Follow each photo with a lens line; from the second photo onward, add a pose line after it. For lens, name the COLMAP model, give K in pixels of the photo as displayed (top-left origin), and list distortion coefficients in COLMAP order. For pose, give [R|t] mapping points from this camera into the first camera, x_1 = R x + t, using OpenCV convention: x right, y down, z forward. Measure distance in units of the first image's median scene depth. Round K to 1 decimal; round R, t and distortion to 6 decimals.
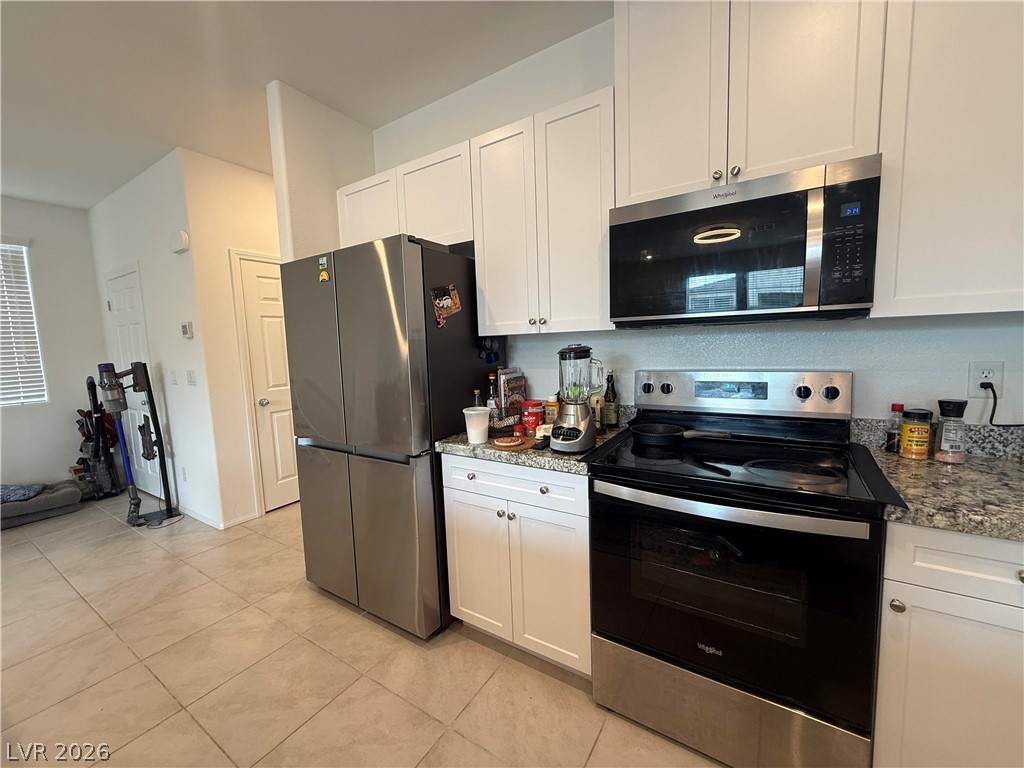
lens RADIAL K [[408.6, 0, 509.4], [0, 408.6, 384.2], [0, 0, 1]] dist [0.000129, 0.000270]
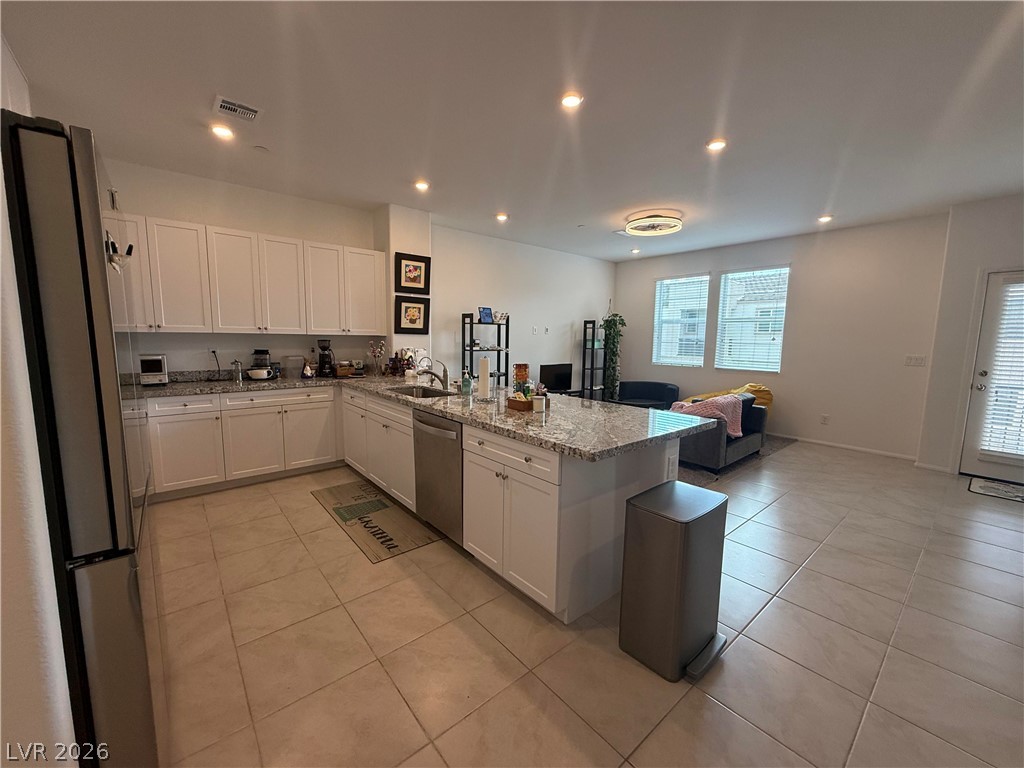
lens RADIAL K [[408.6, 0, 509.4], [0, 408.6, 384.2], [0, 0, 1]] dist [0.000129, 0.000270]
pose [[-0.954145, -0.013746, 0.299028, -1.460281], [0.048740, 0.978480, 0.200501, -0.155150], [-0.295350, 0.205882, -0.932942, 1.779454]]
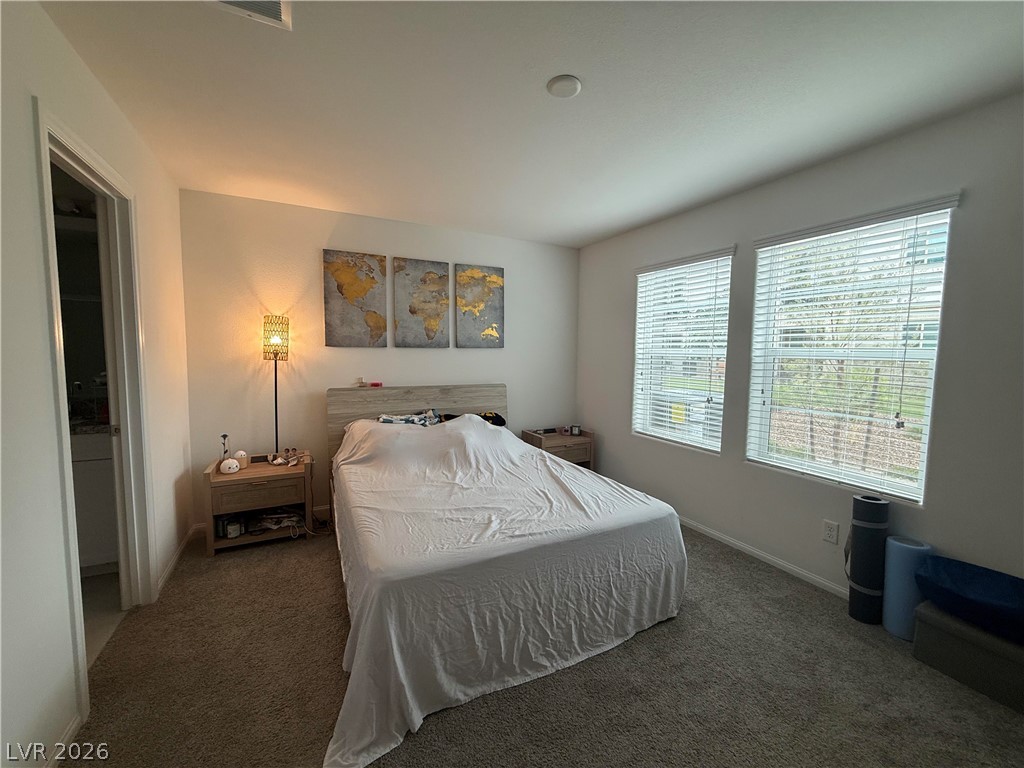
lens RADIAL K [[405.1, 0, 505.5], [0, 405.1, 383.9], [0, 0, 1]] dist [0.001075, 0.000133]
pose [[-0.861730, -0.011728, 0.507232, -2.177120], [0.072967, 0.986475, 0.146772, -0.072473], [-0.502093, 0.163489, -0.849220, -0.684885]]
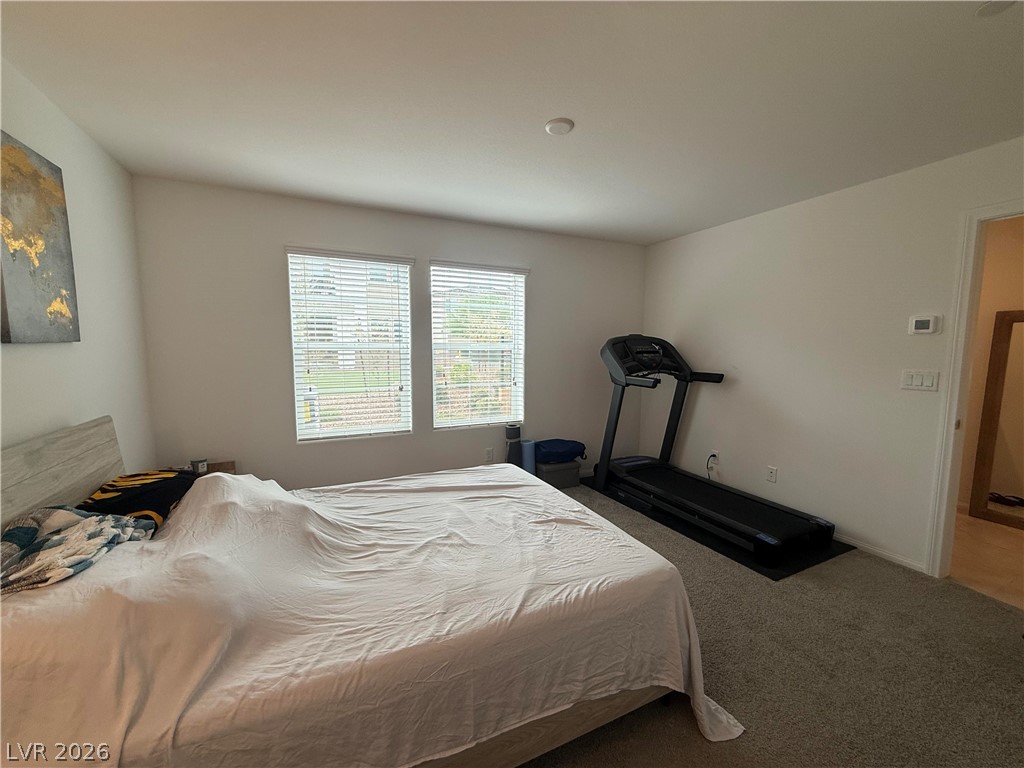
lens RADIAL K [[408.6, 0, 509.4], [0, 408.6, 384.2], [0, 0, 1]] dist [0.000129, 0.000270]
pose [[-0.529110, 0.118303, -0.840266, -0.449815], [-0.072215, 0.980363, 0.183501, -0.116538], [0.845475, 0.157772, -0.510177, -1.171903]]
